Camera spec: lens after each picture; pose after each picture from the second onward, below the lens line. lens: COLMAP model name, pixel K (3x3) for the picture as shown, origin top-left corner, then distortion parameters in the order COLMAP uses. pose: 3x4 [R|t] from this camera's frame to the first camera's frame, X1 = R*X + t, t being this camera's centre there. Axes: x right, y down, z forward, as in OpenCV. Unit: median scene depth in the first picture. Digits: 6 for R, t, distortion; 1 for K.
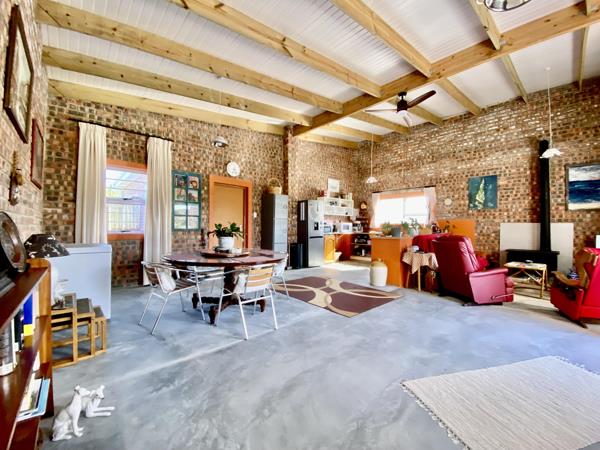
lens RADIAL K [[244.1, 0, 297.7], [0, 244.1, 225.7], [0, 0, 1]] dist [0.022372, -0.019853]
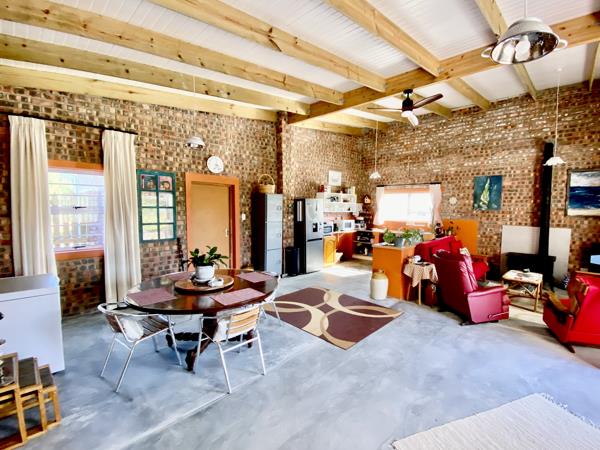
lens RADIAL K [[271.3, 0, 329.5], [0, 271.3, 225.8], [0, 0, 1]] dist [0.020215, -0.019479]
pose [[0.993243, -0.004858, 0.115948, 0.020079], [-0.003919, 0.997149, 0.075350, -0.108491], [-0.115984, -0.075295, 0.990393, 0.009071]]
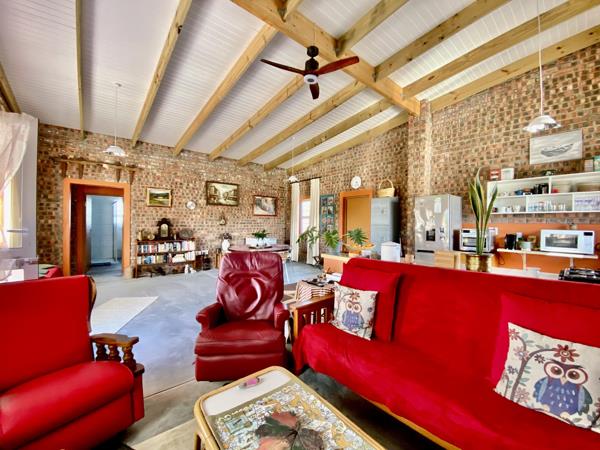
lens RADIAL K [[244.1, 0, 297.7], [0, 244.1, 225.7], [0, 0, 1]] dist [0.022372, -0.019853]
pose [[-0.039890, -0.006466, -0.999183, 1.023342], [-0.002545, 0.999976, -0.006370, -0.024560], [0.999201, 0.002289, -0.039906, 0.895805]]
